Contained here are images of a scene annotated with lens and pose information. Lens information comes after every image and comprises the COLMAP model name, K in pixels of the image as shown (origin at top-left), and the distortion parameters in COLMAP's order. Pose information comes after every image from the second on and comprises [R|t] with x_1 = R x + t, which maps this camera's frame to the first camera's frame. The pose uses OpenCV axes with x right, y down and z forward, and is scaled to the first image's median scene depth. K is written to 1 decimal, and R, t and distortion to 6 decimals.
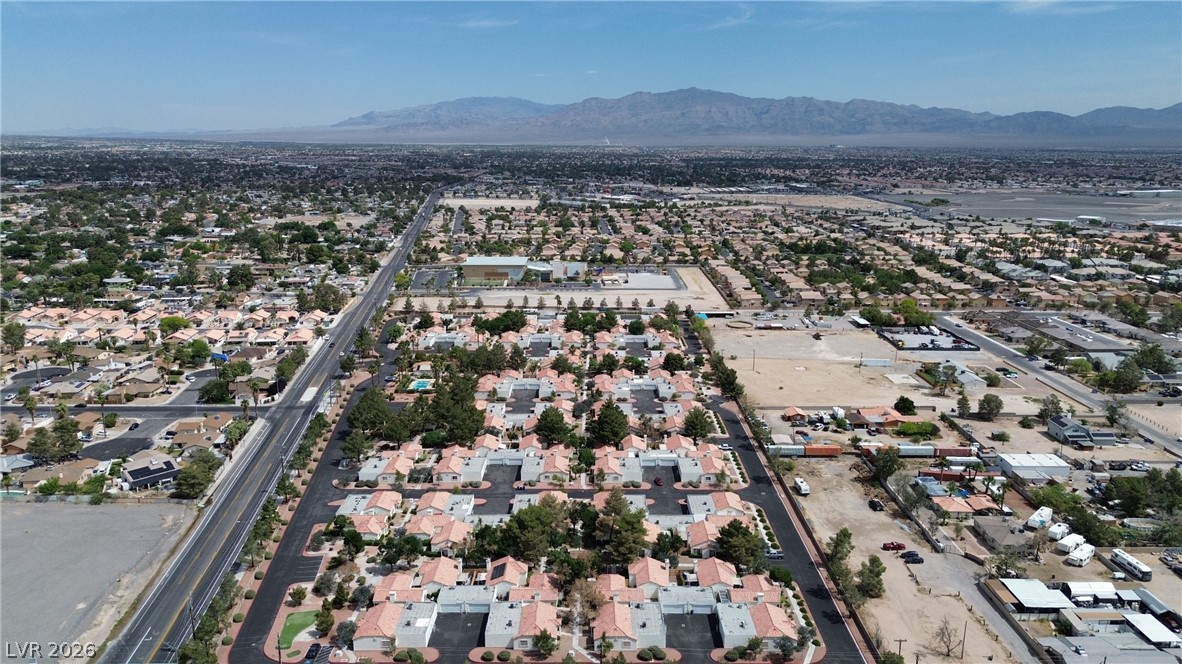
lens RADIAL K [[834.4, 0, 588.3], [0, 834.4, 333.3], [0, 0, 1]] dist [0.066546, -0.047945]
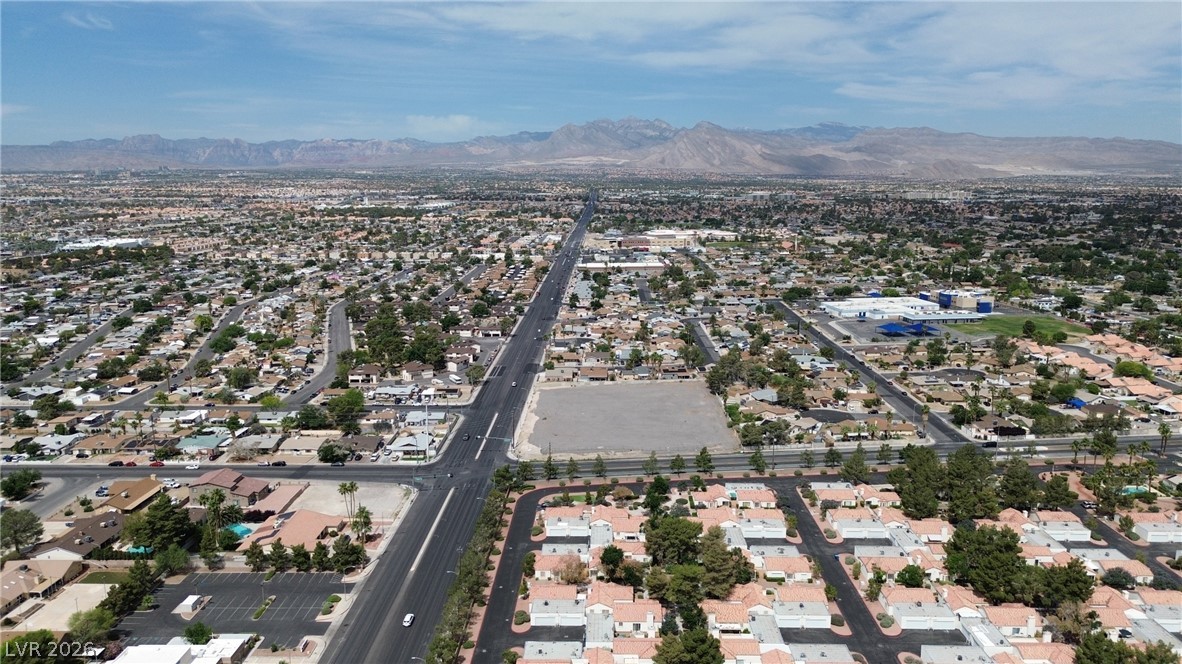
lens RADIAL K [[834.4, 0, 591.5], [0, 834.4, 332.9], [0, 0, 1]] dist [0.066546, -0.047945]
pose [[-0.021237, 0.180745, -0.983301, 0.841936], [-0.214330, 0.959833, 0.181061, -0.170449], [0.976530, 0.214596, 0.018355, 0.717481]]
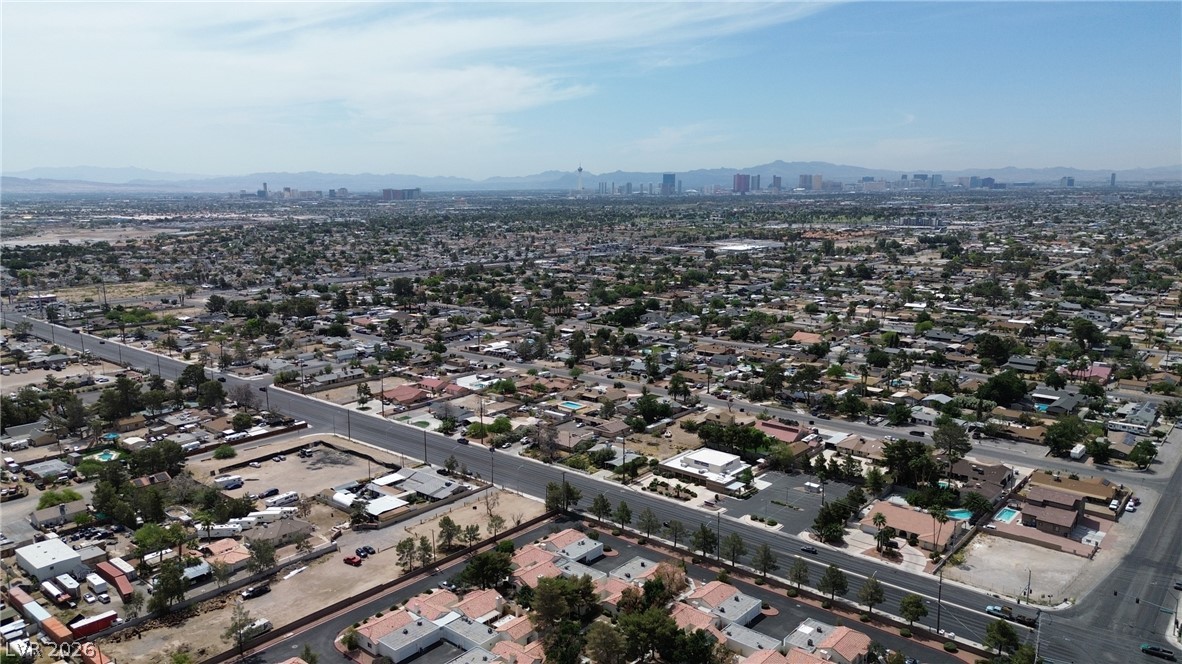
lens RADIAL K [[834.4, 0, 590.5], [0, 834.4, 304.6], [0, 0, 1]] dist [0.066546, -0.047945]
pose [[-0.759720, -0.092206, 0.643680, -0.481416], [0.144980, 0.940958, 0.305907, -0.307407], [-0.633882, 0.325724, -0.701496, 1.345590]]
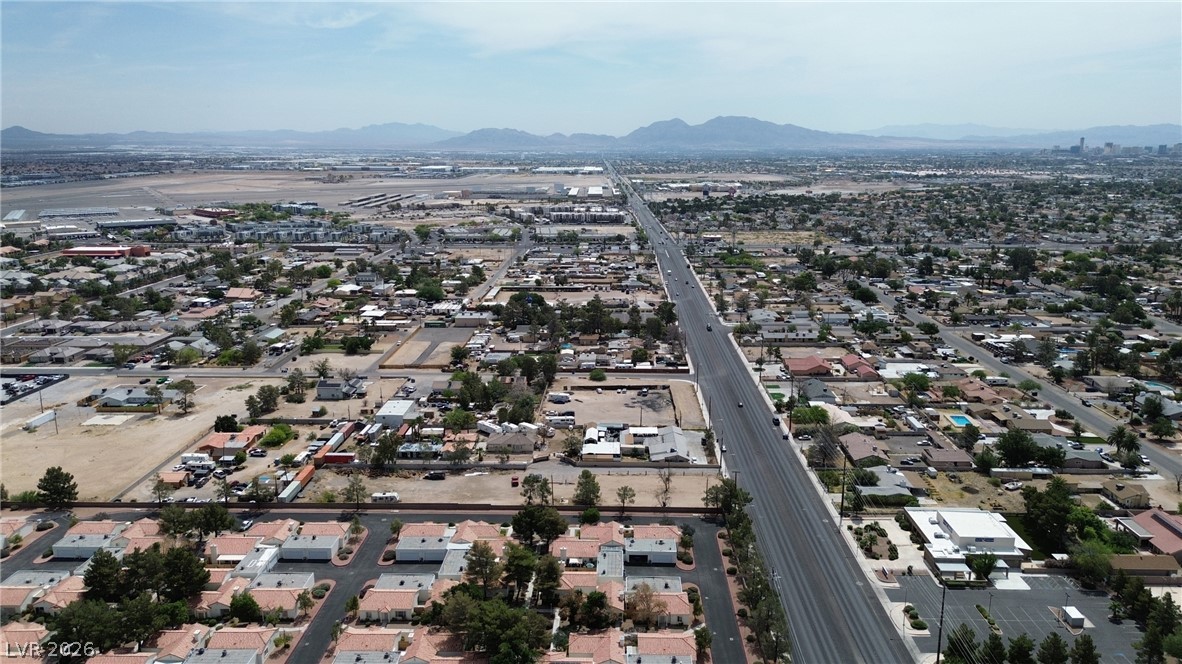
lens RADIAL K [[834.4, 0, 595.1], [0, 834.4, 287.5], [0, 0, 1]] dist [0.066546, -0.047945]
pose [[0.028980, -0.171880, 0.984692, -0.707788], [0.224210, 0.961122, 0.161167, -0.166167], [-0.974110, 0.216107, 0.066391, 0.697771]]
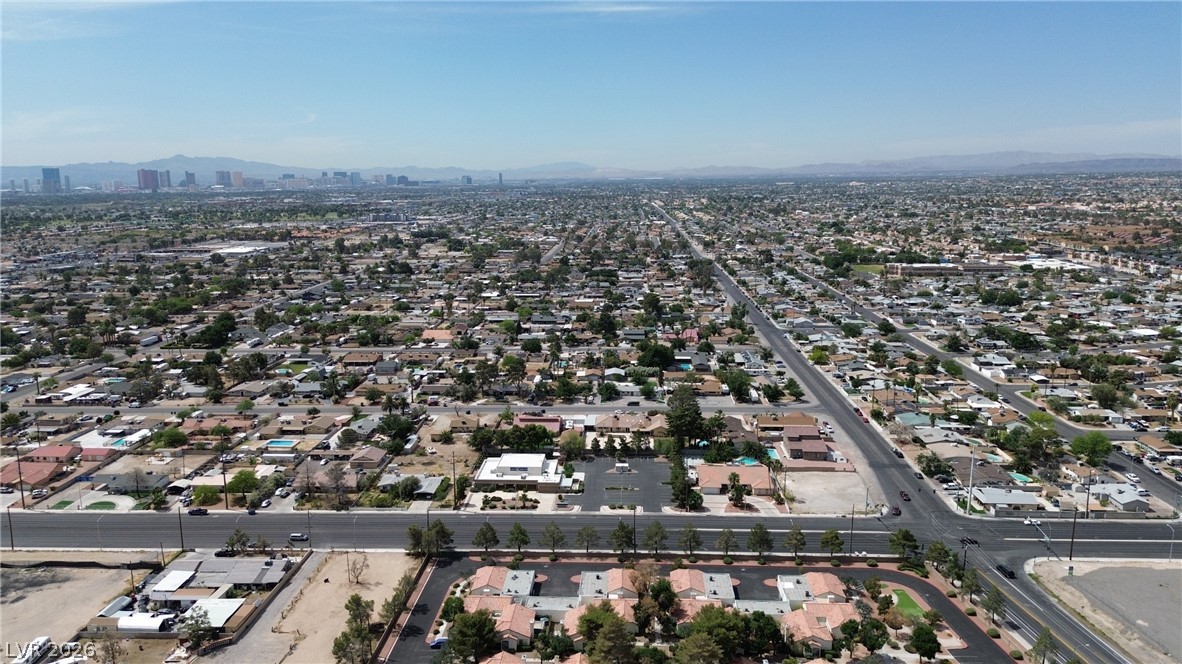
lens RADIAL K [[834.4, 0, 587.8], [0, 834.4, 321.3], [0, 0, 1]] dist [0.066546, -0.047945]
pose [[-0.998577, -0.003402, 0.053219, 0.014029], [0.017176, 0.924269, 0.381354, -0.334078], [-0.050486, 0.381726, -0.922896, 1.469425]]
